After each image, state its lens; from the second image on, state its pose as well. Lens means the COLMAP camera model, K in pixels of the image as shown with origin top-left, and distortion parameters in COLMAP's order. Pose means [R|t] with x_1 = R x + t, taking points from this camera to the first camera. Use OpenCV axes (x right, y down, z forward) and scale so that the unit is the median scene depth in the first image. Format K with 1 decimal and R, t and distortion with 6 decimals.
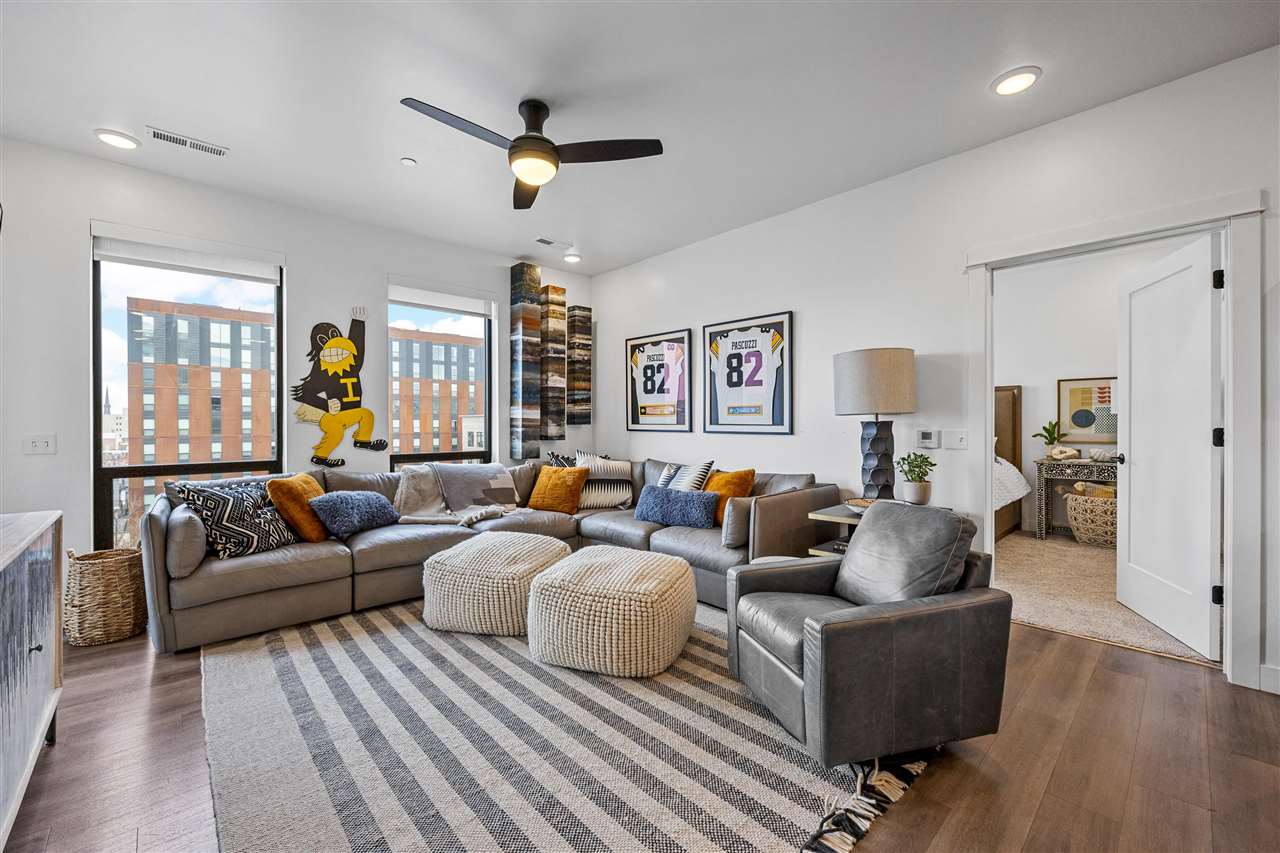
lens RADIAL K [[518.6, 0, 634.1], [0, 518.6, 422.9], [0, 0, 1]] dist [-0.000843, -0.000332]
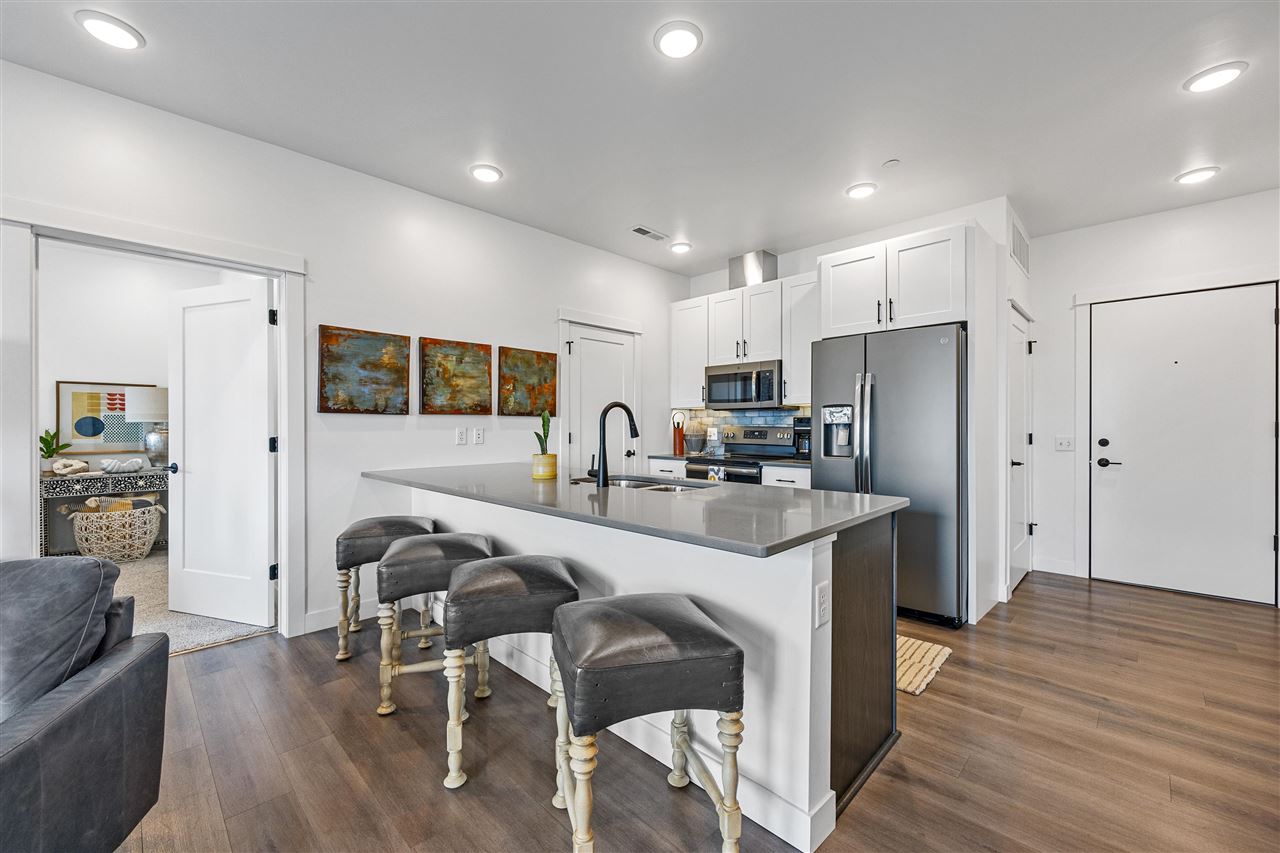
lens RADIAL K [[518.6, 0, 633.4], [0, 518.6, 428.5], [0, 0, 1]] dist [-0.000843, -0.000332]
pose [[-0.039470, -0.001704, 0.999219, -0.087114], [0.000303, 0.999998, 0.001717, -0.008273], [-0.999221, 0.000371, -0.039470, 0.115857]]
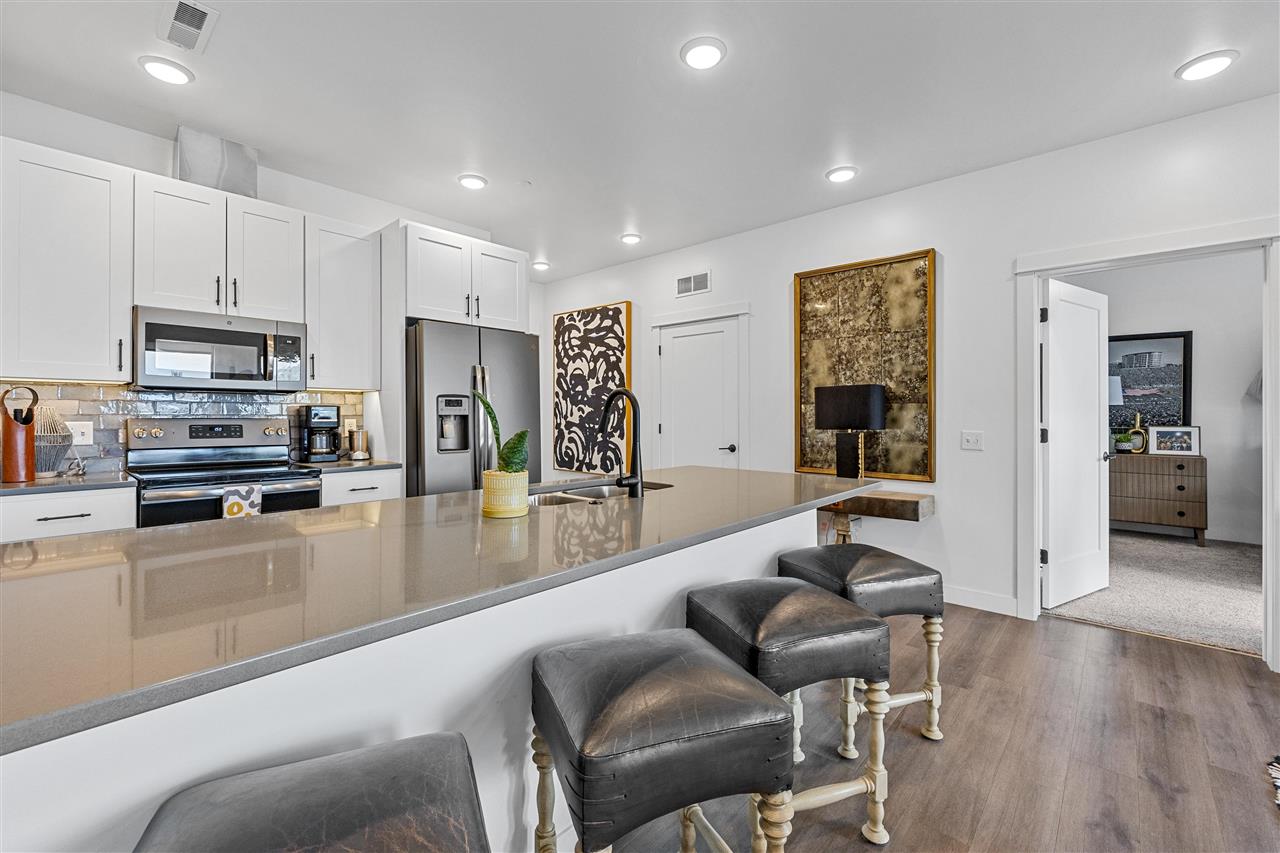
lens RADIAL K [[518.6, 0, 662.5], [0, 518.6, 419.0], [0, 0, 1]] dist [-0.000843, -0.000332]
pose [[-0.996886, -0.000188, -0.078857, 0.536031], [-0.000150, 1.000000, -0.000486, -0.009858], [0.078857, -0.000473, -0.996886, 0.595158]]
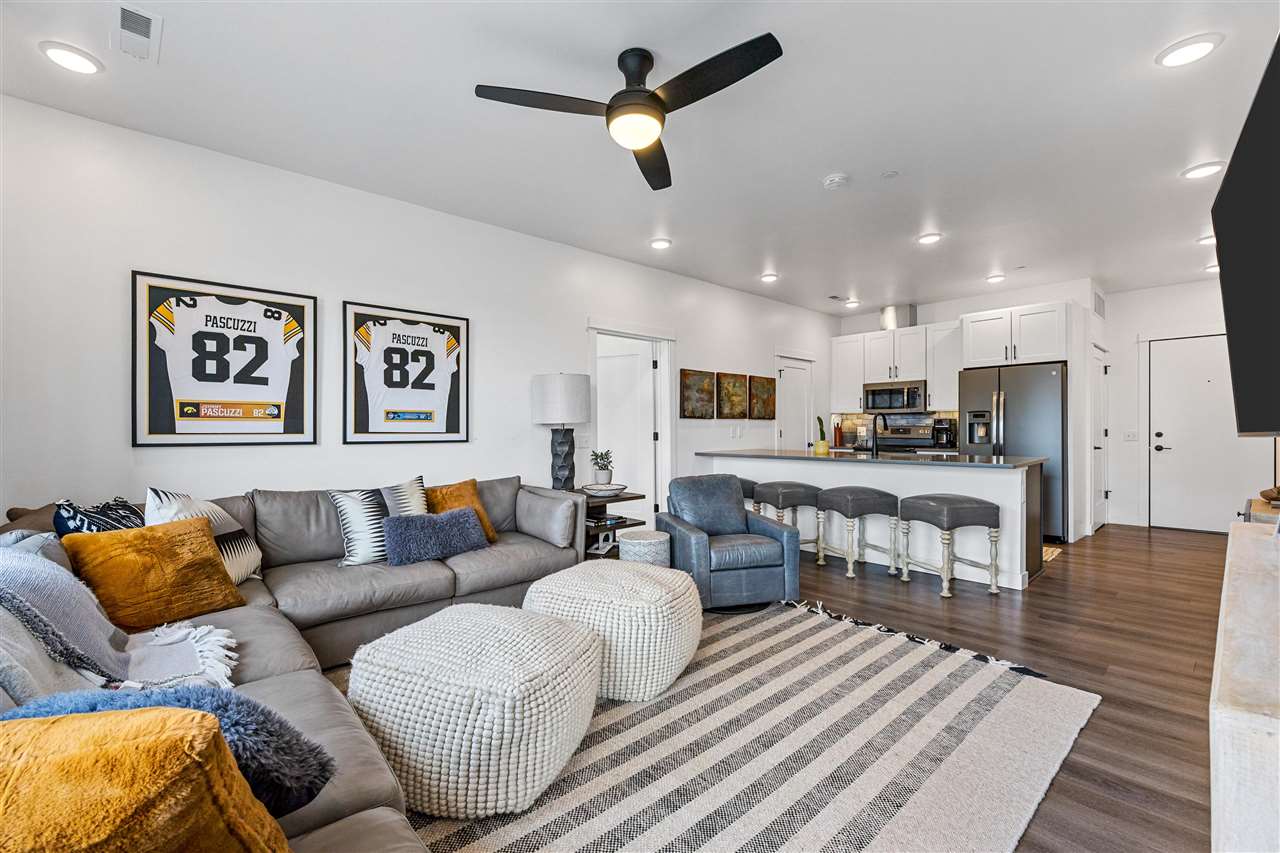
lens RADIAL K [[518.6, 0, 633.9], [0, 518.6, 432.5], [0, 0, 1]] dist [-0.000843, -0.000332]
pose [[0.036251, -0.004247, 0.999334, -0.662473], [0.004730, 0.999981, 0.004078, 0.001190], [-0.999332, 0.004579, 0.036270, 0.620539]]
